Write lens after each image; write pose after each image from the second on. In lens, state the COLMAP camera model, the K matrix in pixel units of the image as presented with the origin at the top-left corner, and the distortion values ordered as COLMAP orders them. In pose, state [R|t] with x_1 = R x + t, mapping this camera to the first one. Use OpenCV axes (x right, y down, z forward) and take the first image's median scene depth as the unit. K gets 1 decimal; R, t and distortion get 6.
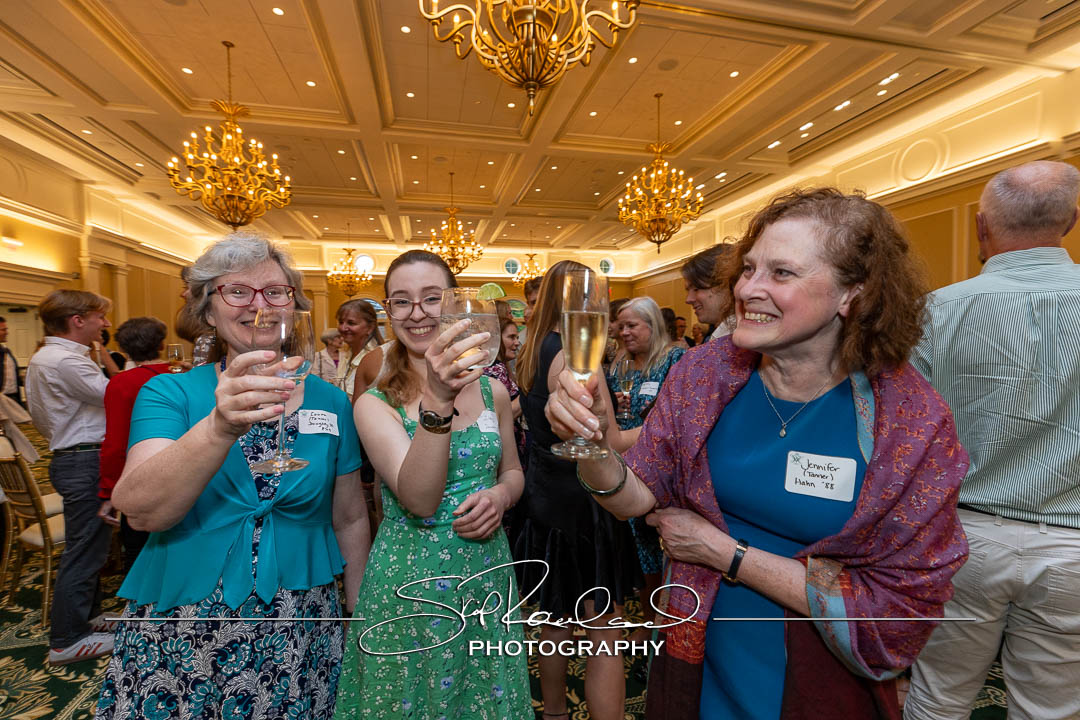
lens RADIAL K [[478.9, 0, 542.6], [0, 478.9, 356.5], [0, 0, 1]] dist [0.006409, 0.000715]
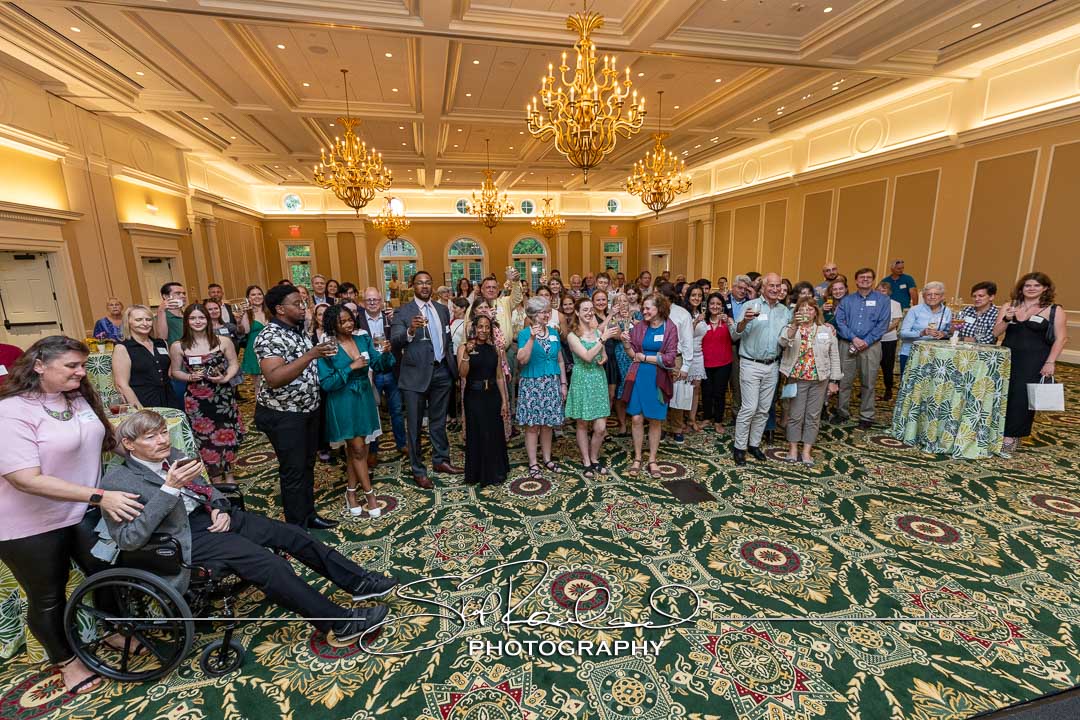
lens RADIAL K [[478.9, 0, 542.9], [0, 478.9, 358.9], [0, 0, 1]] dist [0.006409, 0.000715]
pose [[0.999974, -0.005453, -0.004647, -0.059333], [0.006113, 0.987676, 0.156390, -0.035074], [0.003737, -0.156414, 0.987684, -0.317705]]
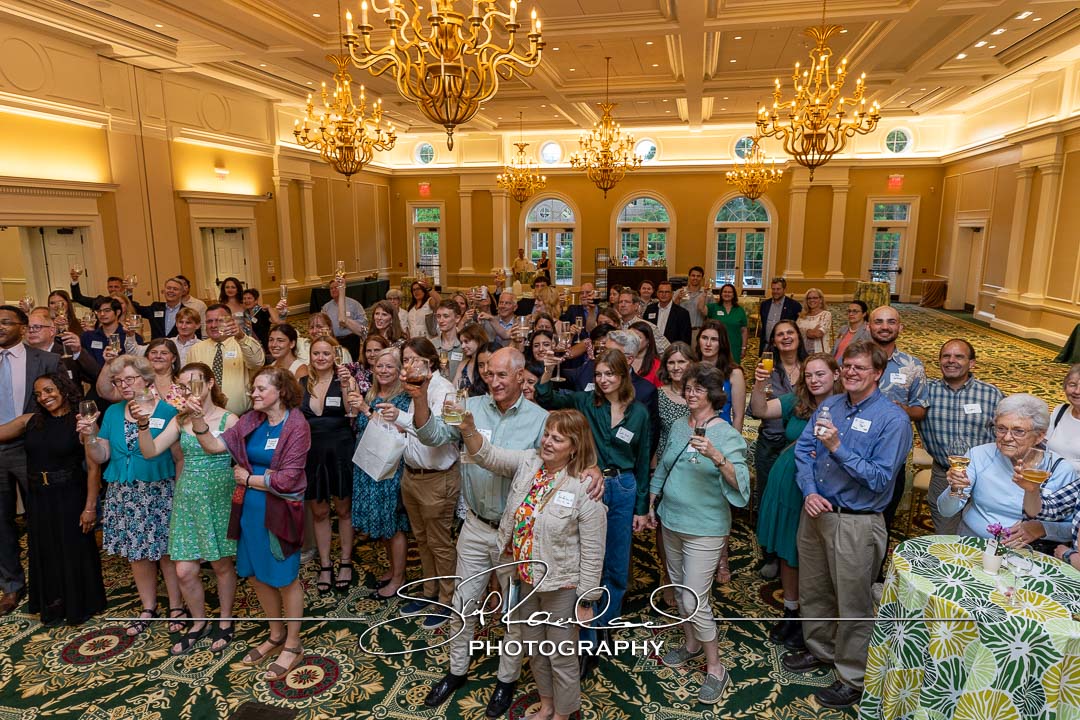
lens RADIAL K [[680.8, 0, 541.4], [0, 680.8, 357.4], [0, 0, 1]] dist [0.014328, -0.000776]
pose [[0.896297, 0.095739, -0.432996, 0.297341], [-0.027002, 0.986388, 0.162205, -0.089245], [0.442631, -0.133692, 0.886682, -0.137217]]
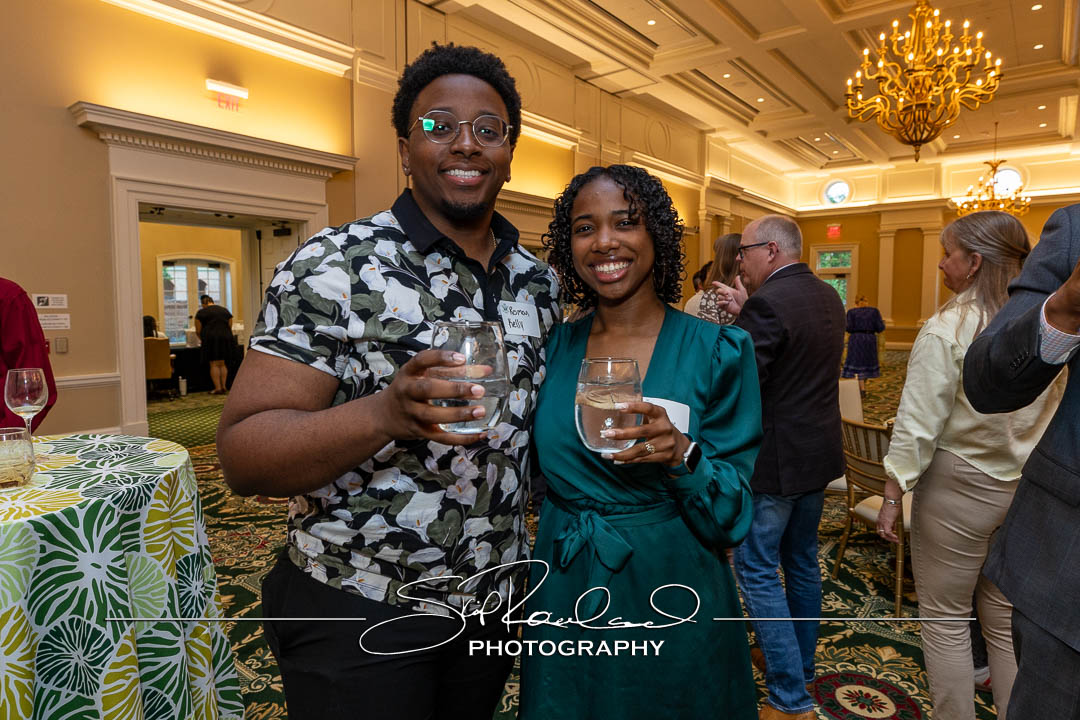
lens RADIAL K [[638.1, 0, 559.6], [0, 638.1, 341.8], [0, 0, 1]] dist [-0.001128, -0.000999]
pose [[0.626972, 0.065494, -0.776284, -0.135010], [-0.038109, 0.997845, 0.053407, 0.002321], [0.778110, -0.003901, 0.628117, -0.044084]]
